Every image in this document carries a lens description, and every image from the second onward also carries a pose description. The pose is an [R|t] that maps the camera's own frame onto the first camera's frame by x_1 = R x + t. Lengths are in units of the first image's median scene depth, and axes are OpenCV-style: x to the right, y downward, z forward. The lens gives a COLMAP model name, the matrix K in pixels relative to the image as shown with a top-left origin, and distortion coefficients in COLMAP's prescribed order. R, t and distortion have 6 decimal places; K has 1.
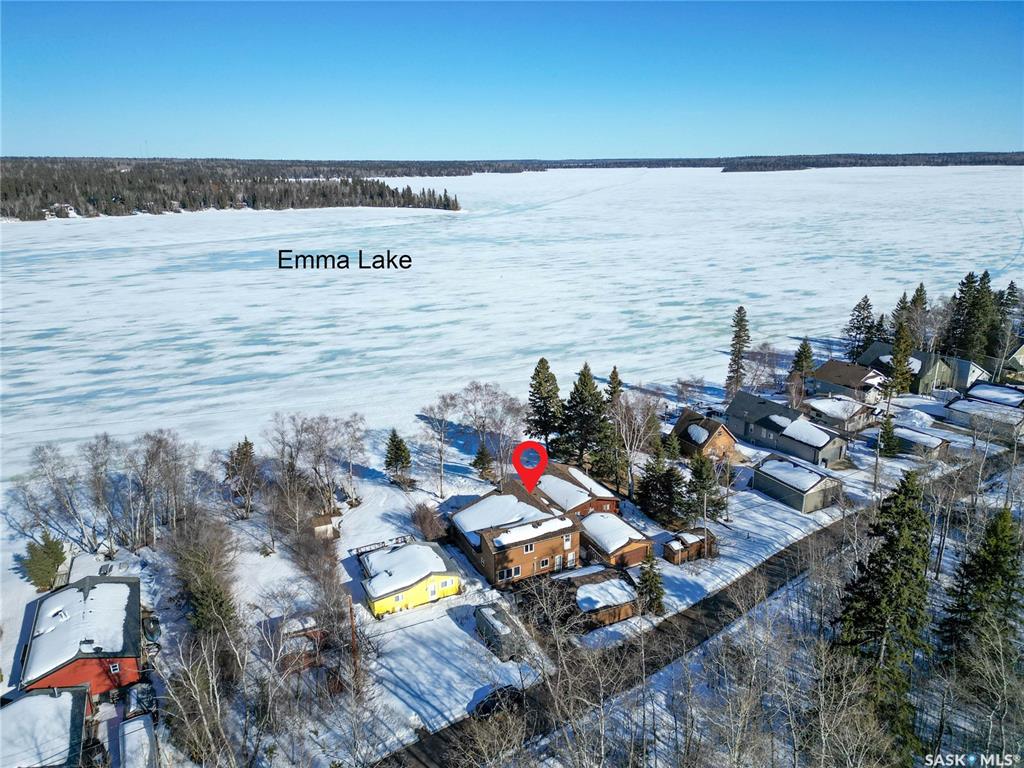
lens RADIAL K [[712.8, 0, 512.0], [0, 712.8, 384.0], [0, 0, 1]] dist [0.065446, -0.003293]
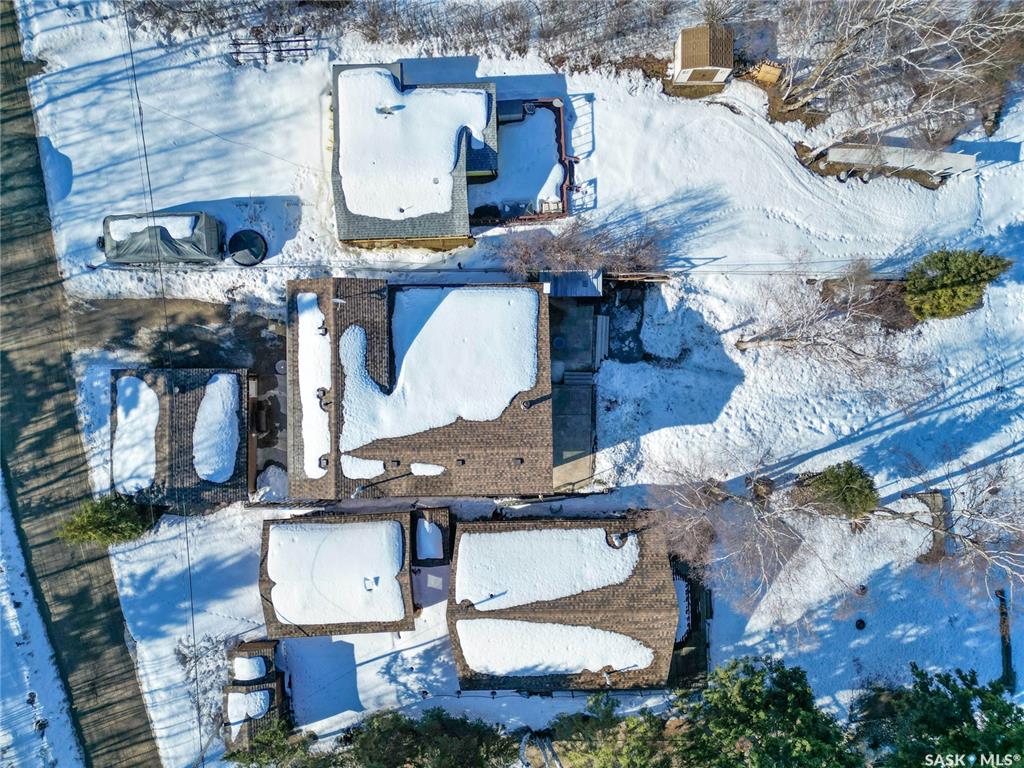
lens RADIAL K [[712.8, 0, 512.0], [0, 712.8, 384.0], [0, 0, 1]] dist [0.065446, -0.003293]
pose [[-0.414696, 0.909937, 0.006478, -0.027957], [-0.242096, -0.117190, 0.963149, -0.274577], [0.877164, 0.397846, 0.268891, 0.952906]]
